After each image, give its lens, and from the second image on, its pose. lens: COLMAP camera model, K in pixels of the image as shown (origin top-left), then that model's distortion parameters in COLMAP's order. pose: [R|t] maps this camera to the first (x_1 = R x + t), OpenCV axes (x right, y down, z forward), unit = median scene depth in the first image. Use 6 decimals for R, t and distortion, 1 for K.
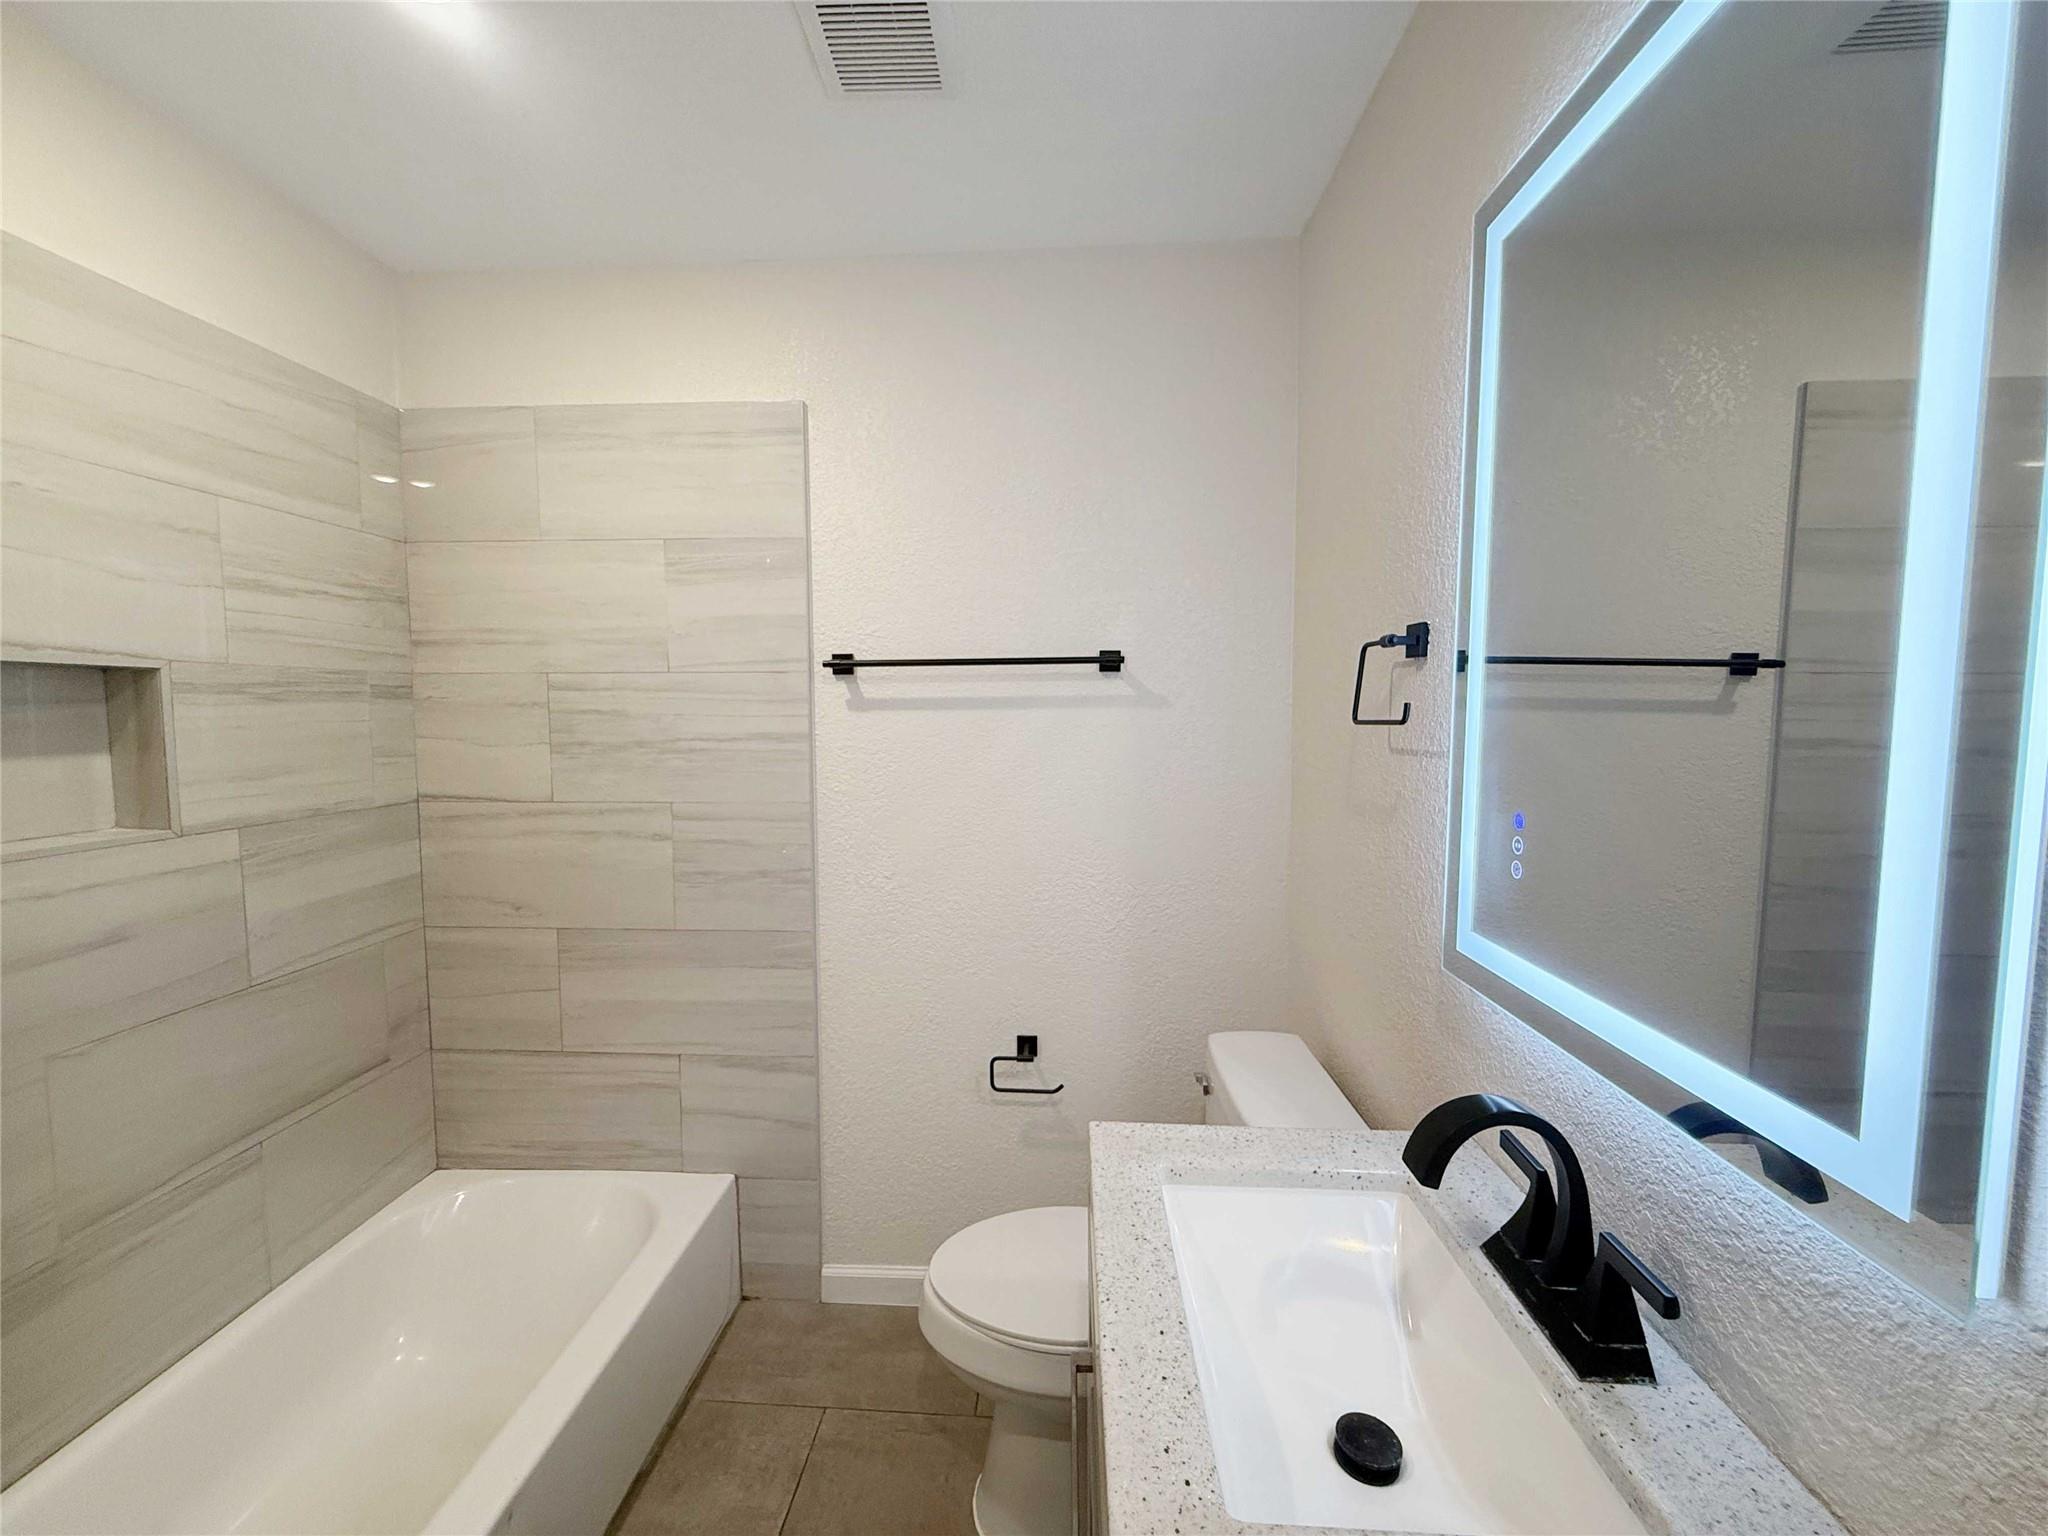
lens RADIAL K [[824.6, 0, 1019.7], [0, 824.6, 769.7], [0, 0, 1]] dist [-0.000069, -0.000019]
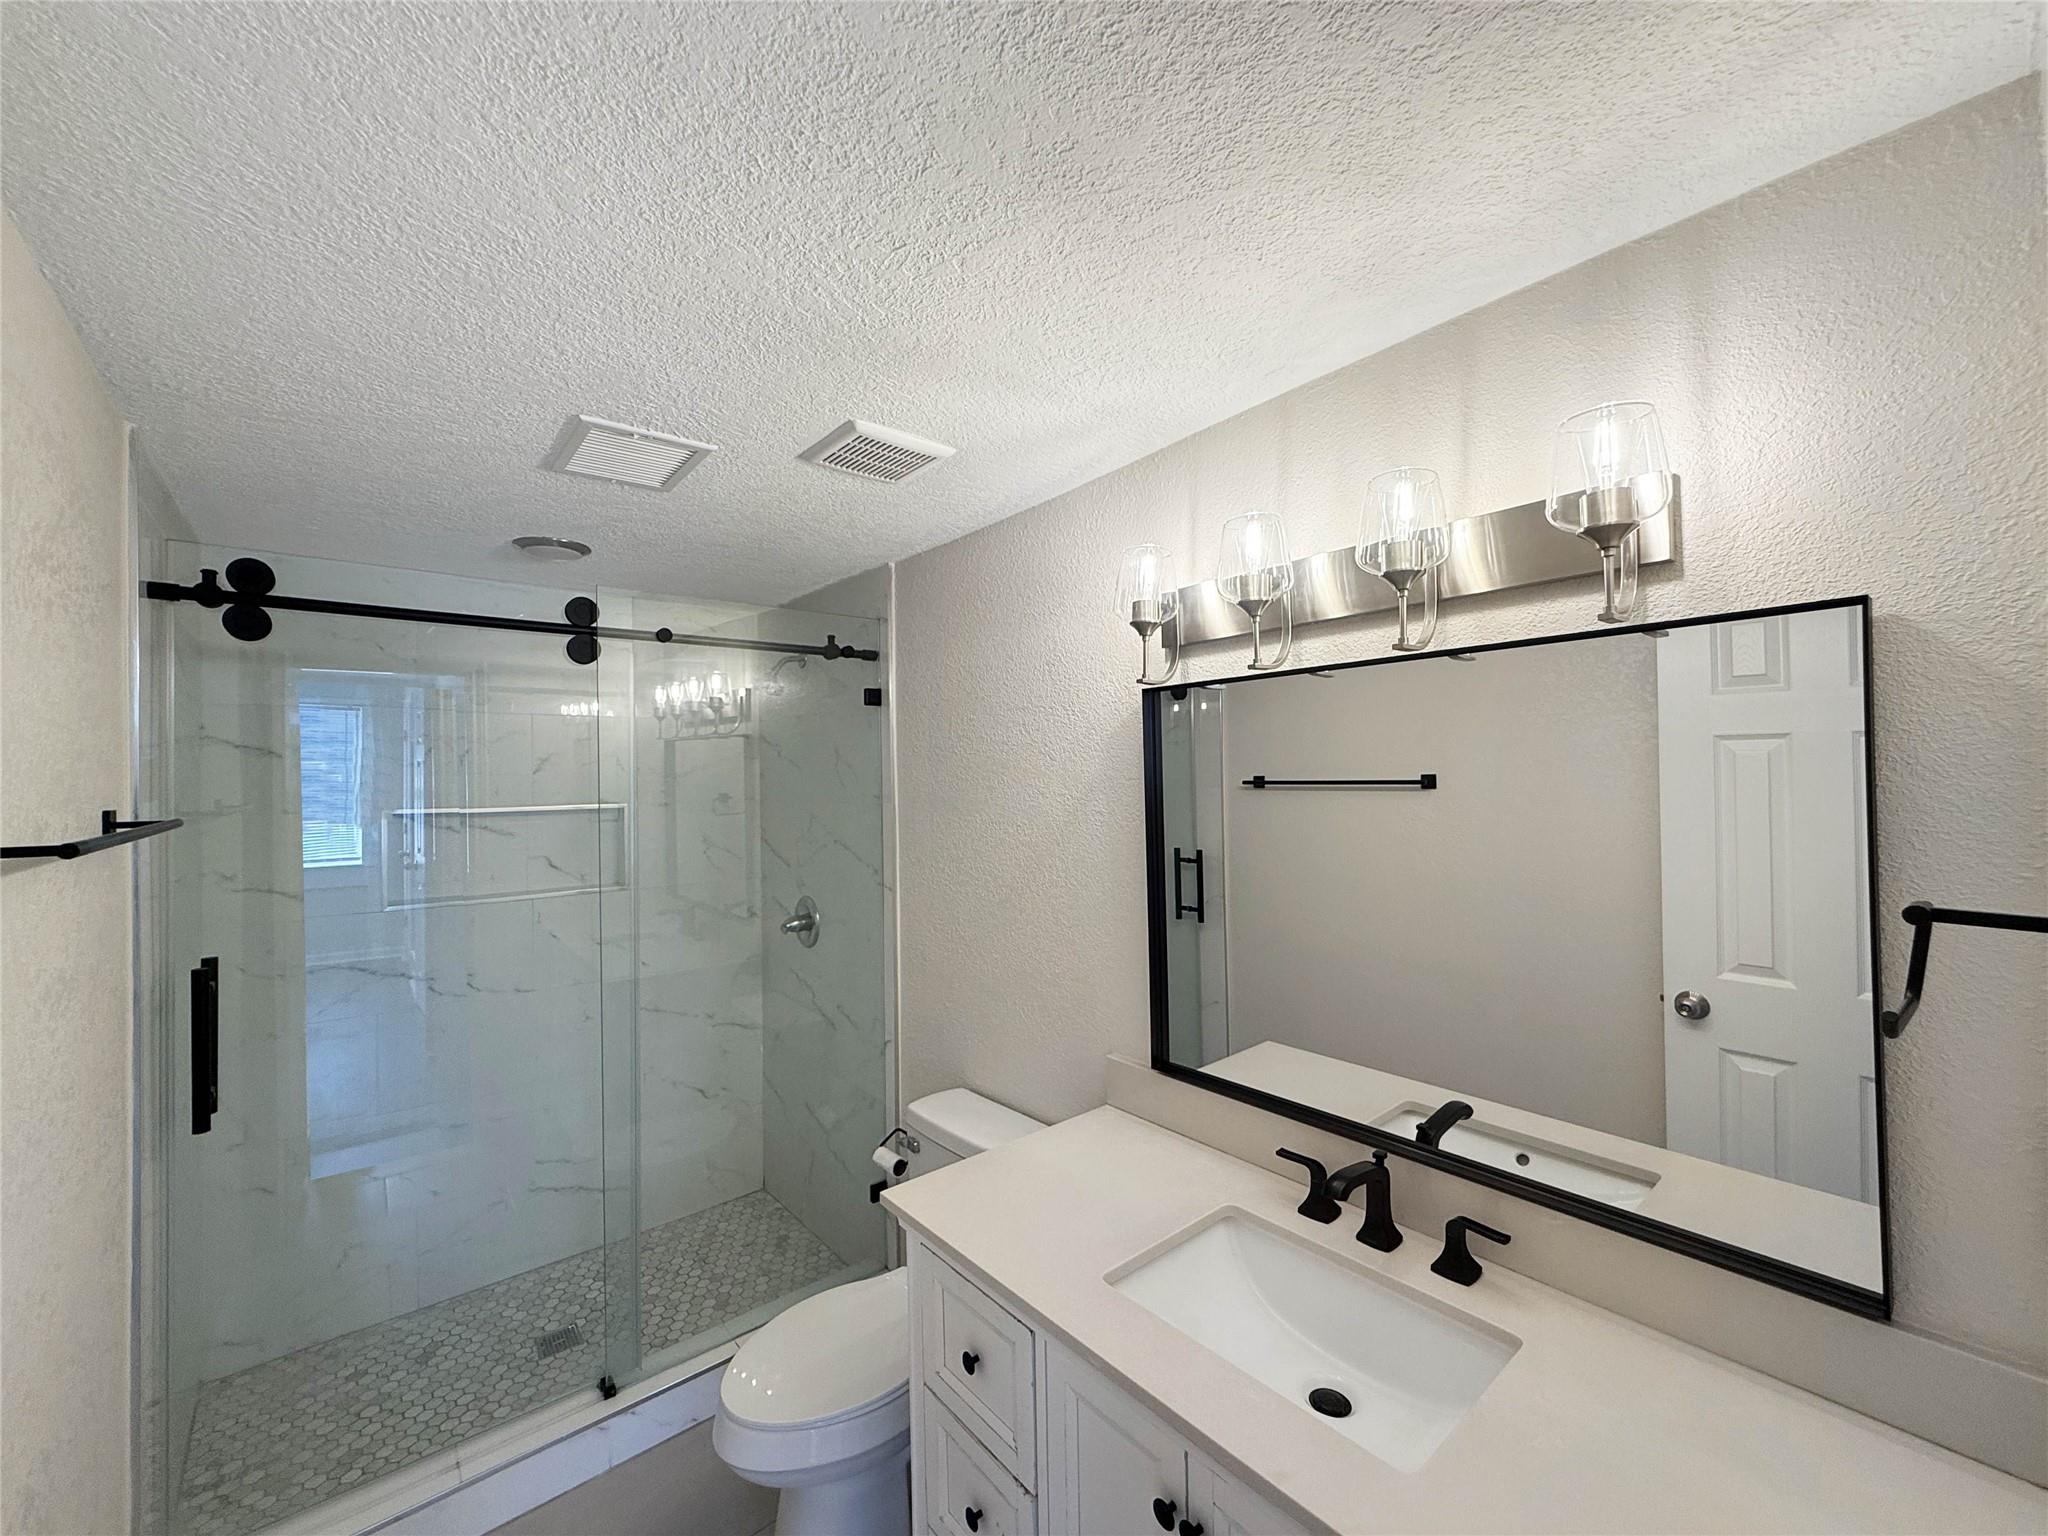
lens RADIAL K [[824.6, 0, 1020.8], [0, 824.6, 769.5], [0, 0, 1]] dist [-0.000069, -0.000019]
pose [[0.676081, -0.004674, -0.736812, 0.691385], [-0.047862, 0.997589, -0.050246, -0.050169], [0.735271, 0.069236, 0.674228, -0.465668]]
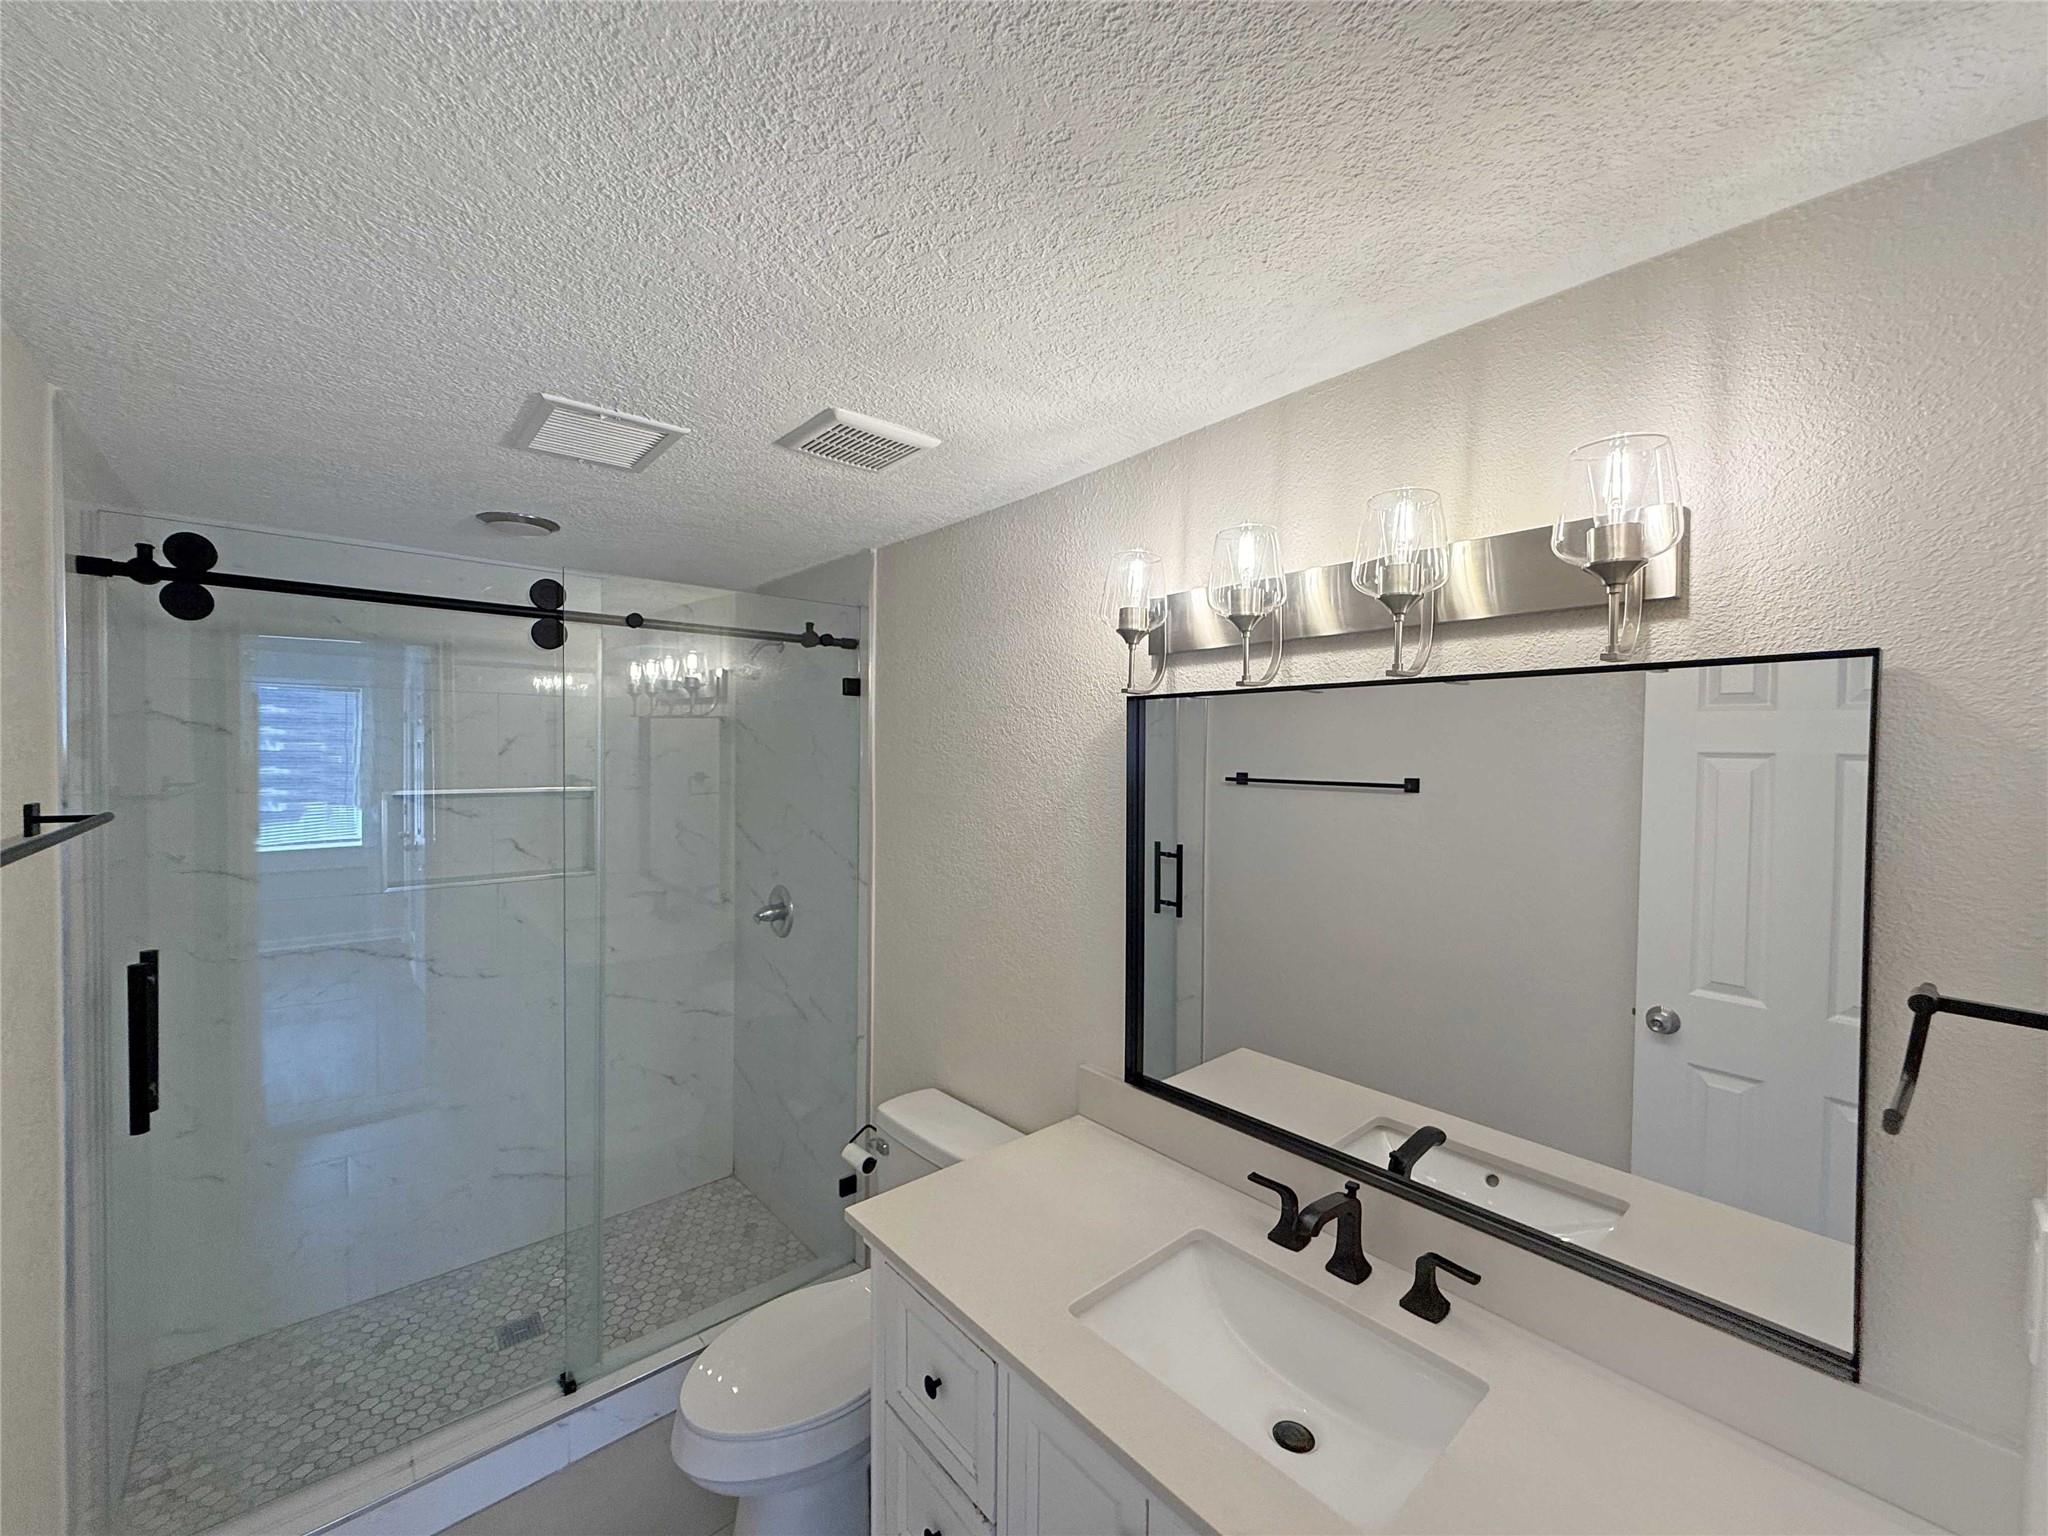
lens RADIAL K [[824.6, 0, 1021.1], [0, 824.6, 770.0], [0, 0, 1]] dist [-0.000069, -0.000019]
pose [[0.690864, 0.036148, -0.722080, 0.676291], [-0.072964, 0.997136, -0.019893, -0.084420], [0.719293, 0.066429, 0.691523, -0.449400]]
